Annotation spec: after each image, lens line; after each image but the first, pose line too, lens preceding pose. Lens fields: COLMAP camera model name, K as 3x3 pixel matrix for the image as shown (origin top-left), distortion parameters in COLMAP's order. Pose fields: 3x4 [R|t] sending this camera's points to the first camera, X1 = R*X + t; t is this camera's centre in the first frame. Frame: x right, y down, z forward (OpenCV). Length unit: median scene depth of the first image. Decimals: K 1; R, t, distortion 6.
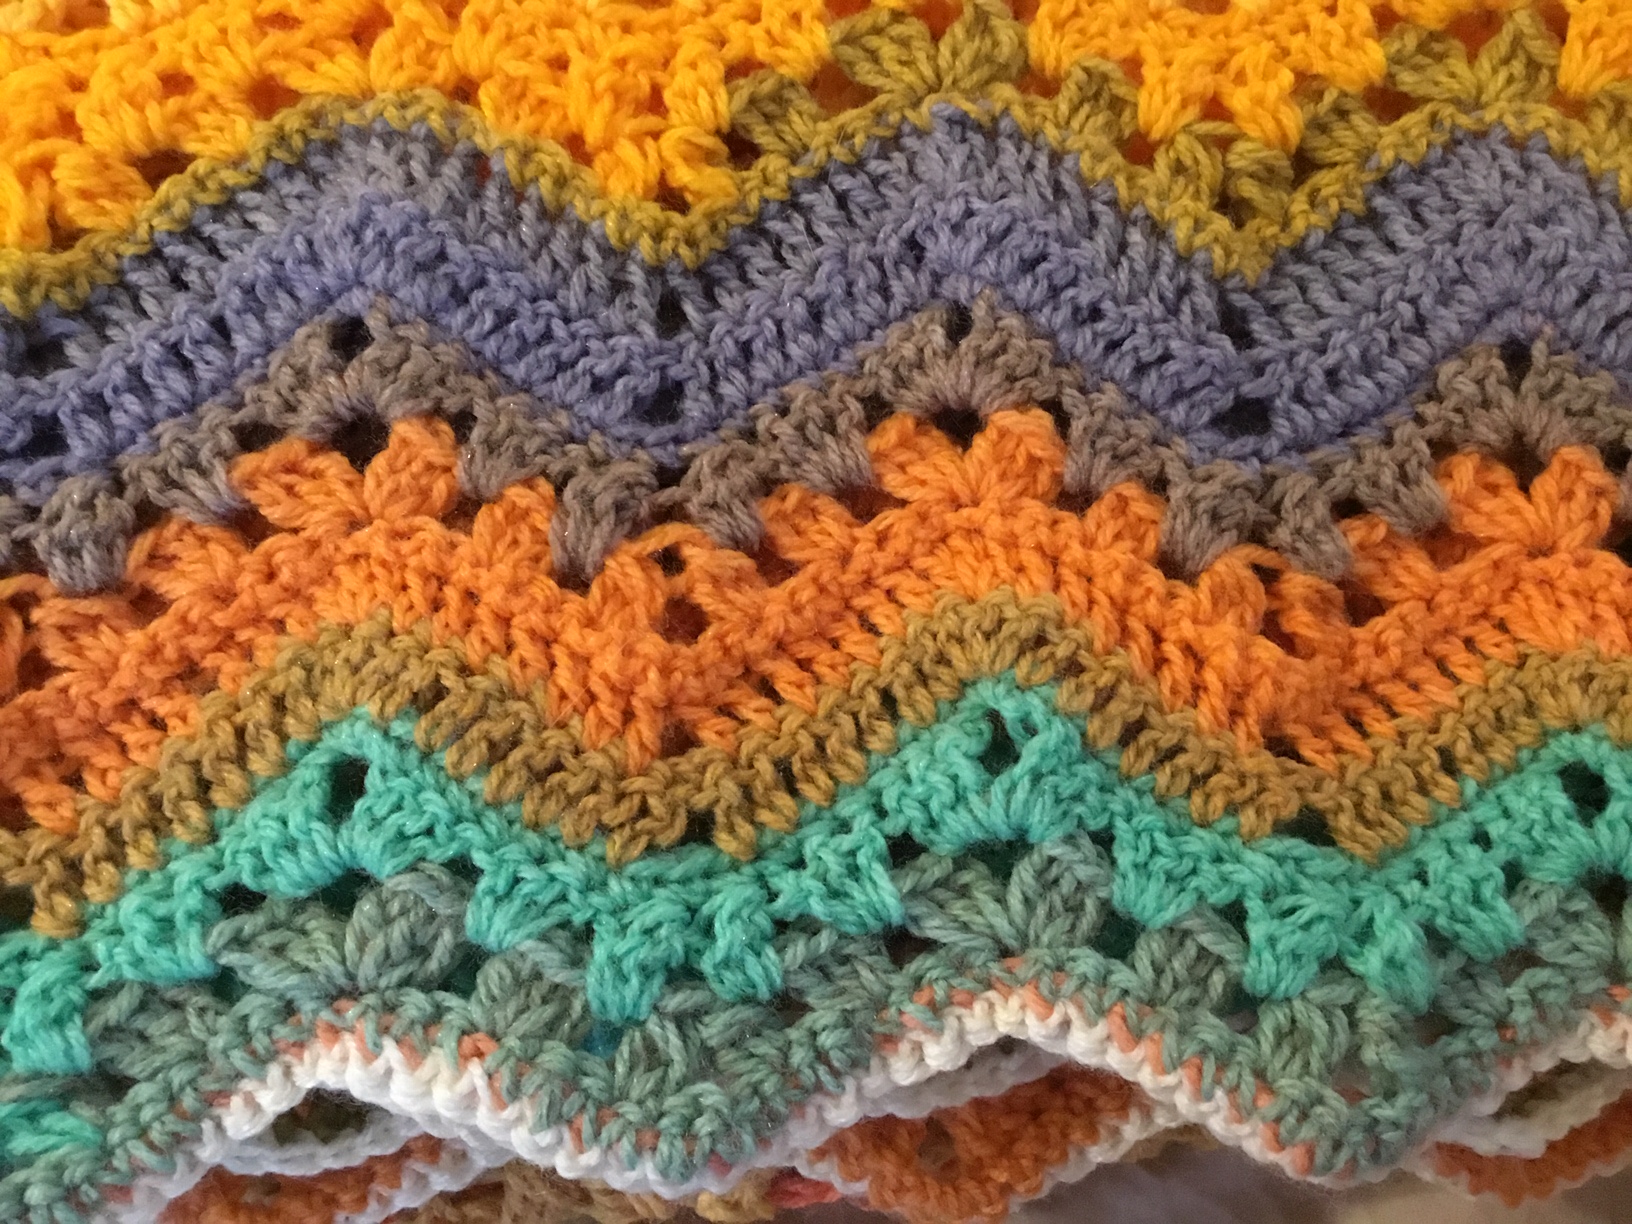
lens RADIAL K [[1445.5, 0, 809.1], [0, 1445.5, 616.6], [0, 0, 1]] dist [0.117295, -0.272317]
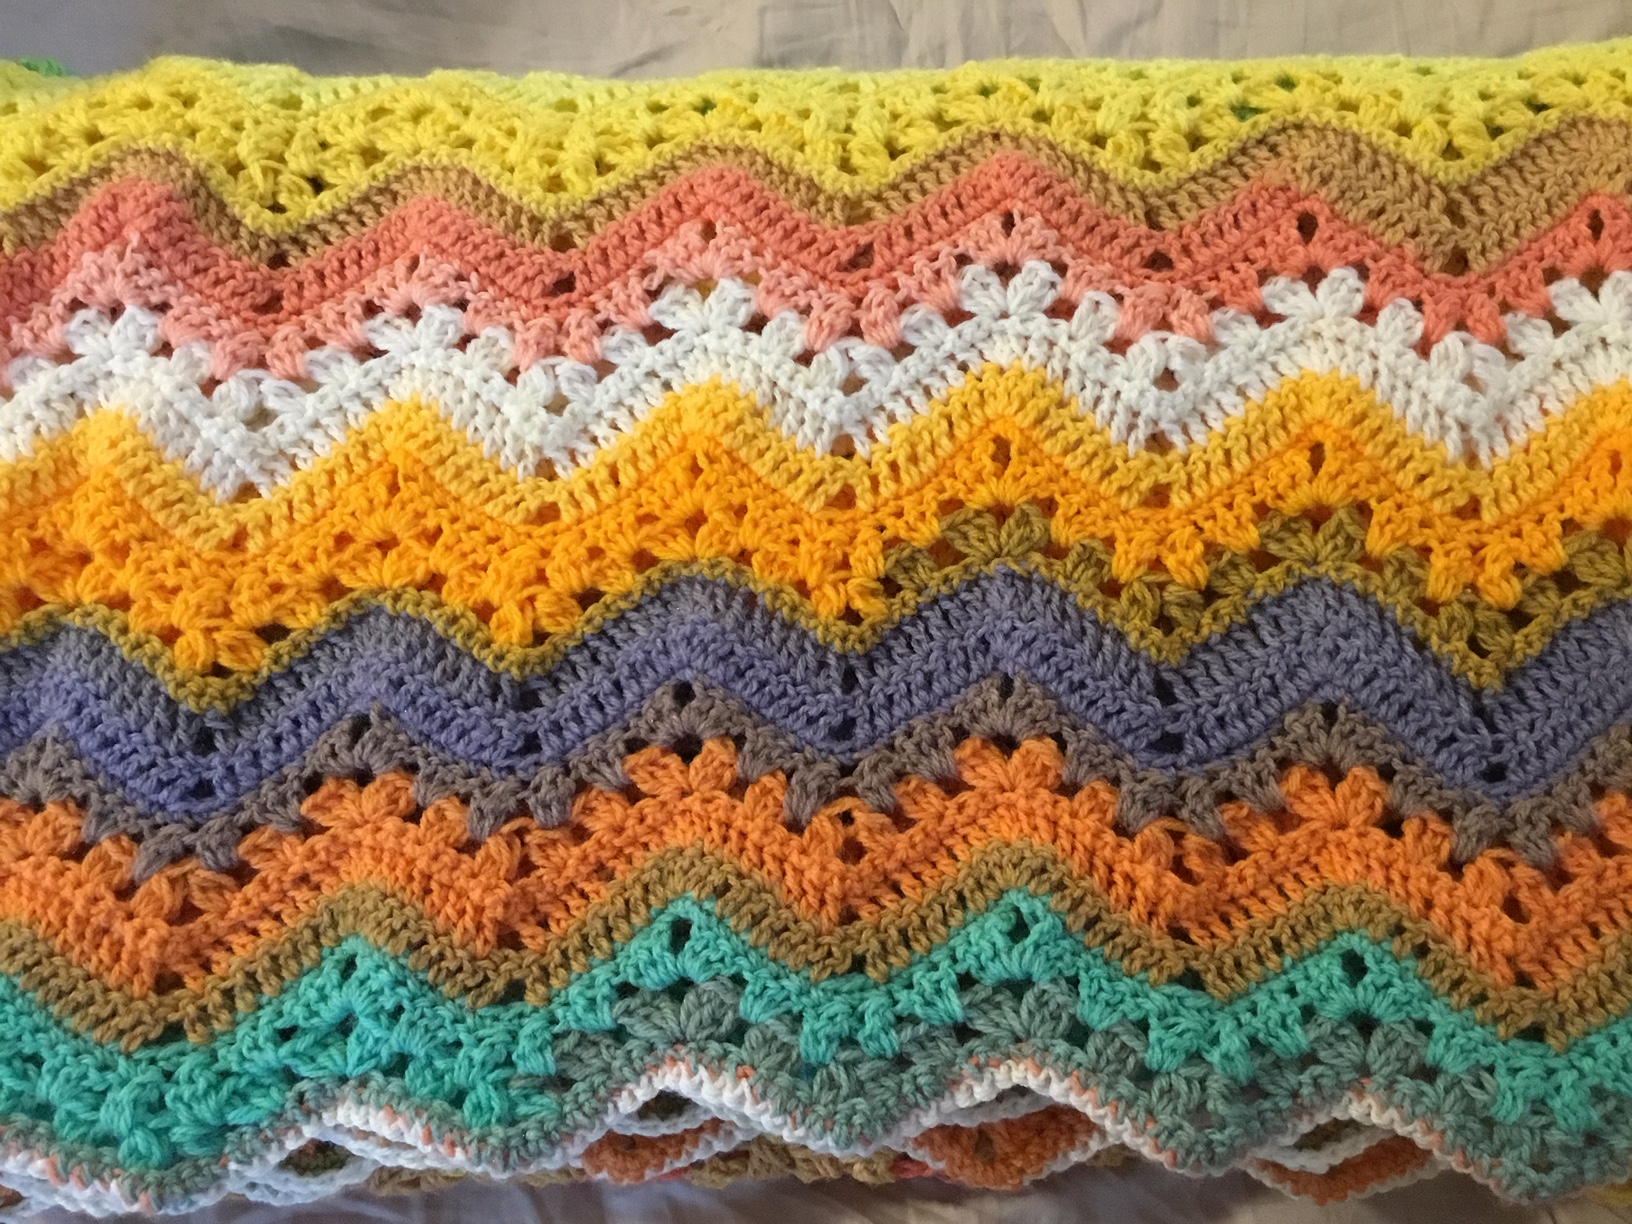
lens RADIAL K [[1445.5, 0, 809.1], [0, 1445.5, 616.6], [0, 0, 1]] dist [0.117295, -0.272317]
pose [[0.992574, 0.019250, -0.120114, 0.077494], [-0.025647, 0.998321, -0.051946, -0.200531], [0.118912, 0.054641, 0.991400, -0.887430]]
